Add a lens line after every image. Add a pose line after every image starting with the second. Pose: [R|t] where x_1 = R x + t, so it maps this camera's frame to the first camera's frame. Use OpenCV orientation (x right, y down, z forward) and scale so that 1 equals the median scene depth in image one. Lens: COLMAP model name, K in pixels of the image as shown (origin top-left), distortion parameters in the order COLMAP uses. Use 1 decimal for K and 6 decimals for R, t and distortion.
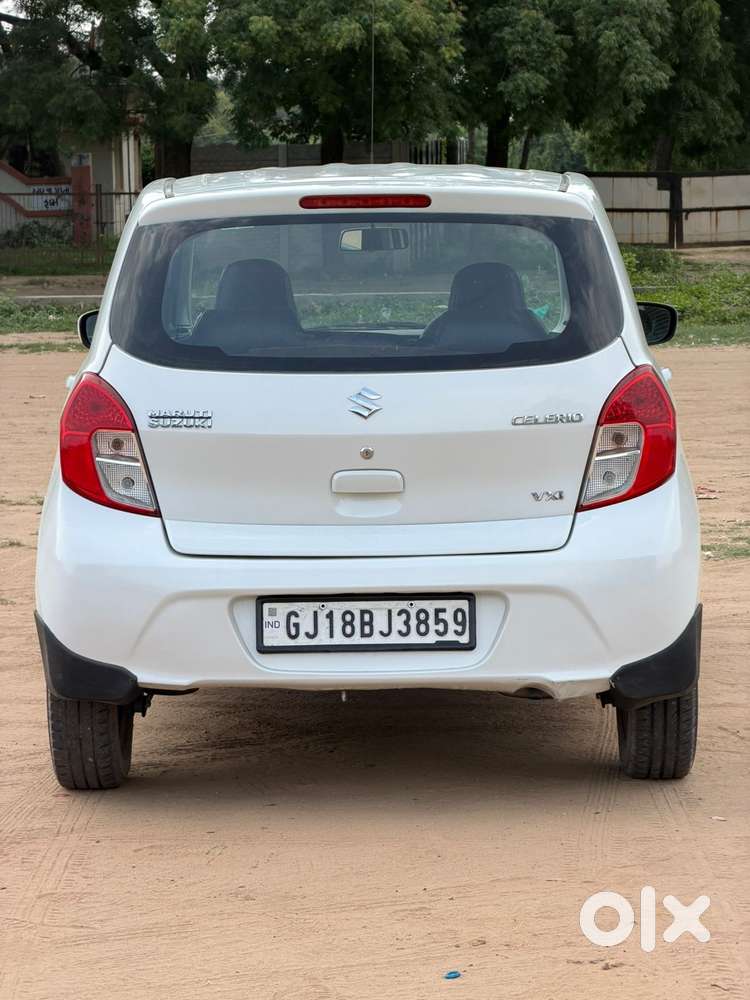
lens RADIAL K [[2980.4, 0, 375.0], [0, 2980.4, 500.0], [0, 0, 1]] dist [0.184677, 0.314209]
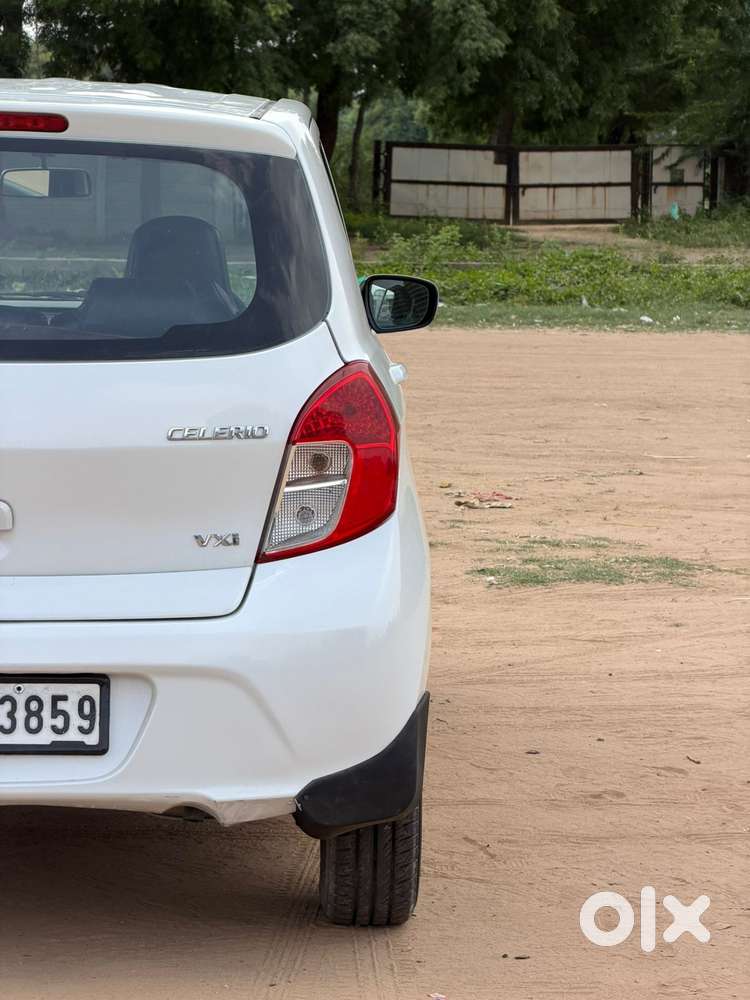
lens RADIAL K [[2980.4, 0, 375.0], [0, 2980.4, 500.0], [0, 0, 1]] dist [0.184677, 0.314209]
pose [[0.998282, 0.024492, 0.053224, 0.056504], [-0.024985, 0.999651, 0.008621, -0.017795], [-0.052994, -0.009936, 0.998545, 0.277346]]
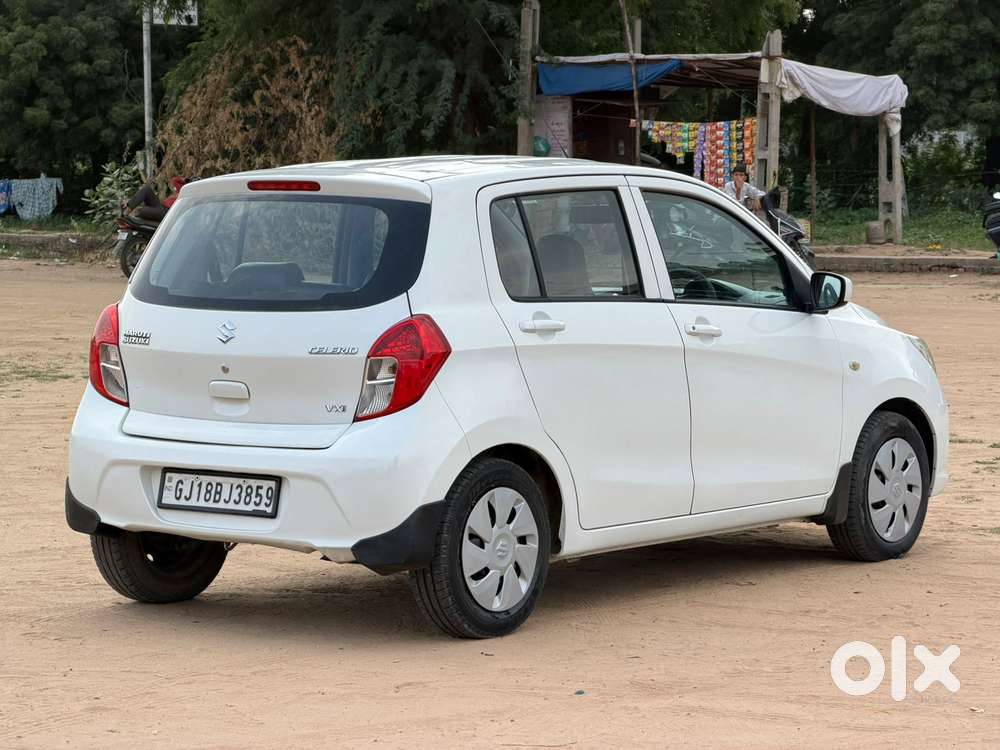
lens RADIAL K [[2980.4, 0, 521.0], [0, 2980.4, 375.8], [0, 0, 1]] dist [0.184677, 0.314209]
pose [[0.796351, 0.054345, -0.602389, 0.907727], [-0.074655, 0.997171, -0.008733, -0.010248], [0.600210, 0.051926, 0.798155, -0.012986]]
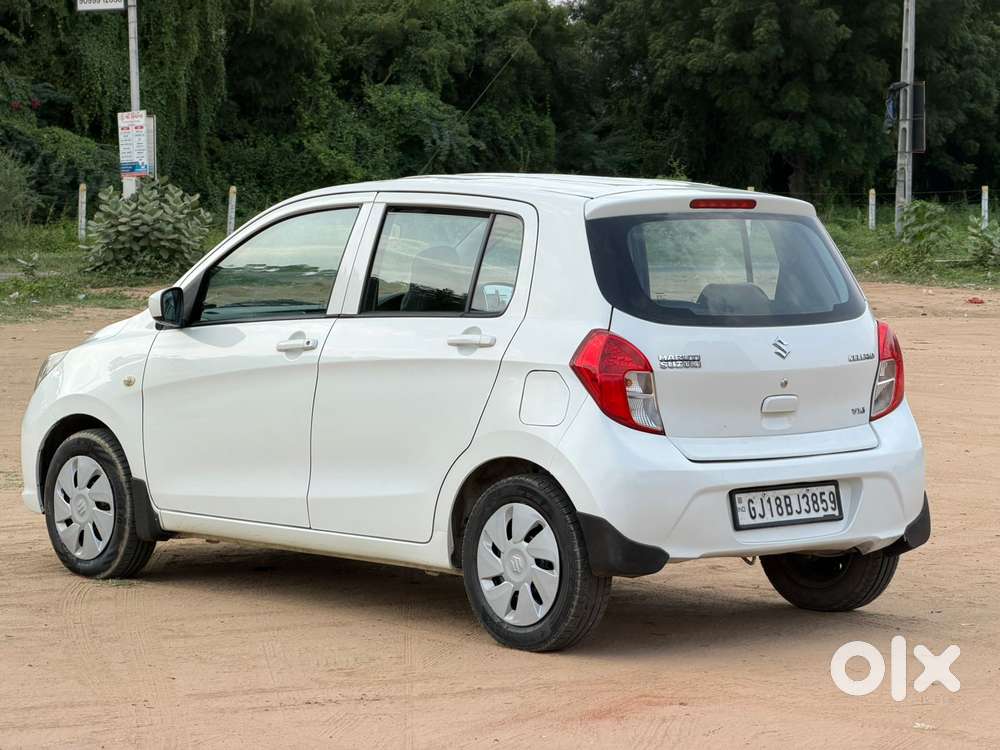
lens RADIAL K [[2980.4, 0, 521.0], [0, 2980.4, 375.8], [0, 0, 1]] dist [0.184677, 0.314209]
pose [[0.730081, -0.019904, 0.683071, -1.018913], [0.058002, 0.997773, -0.032921, 0.019282], [-0.680895, 0.063655, 0.729610, 0.062756]]
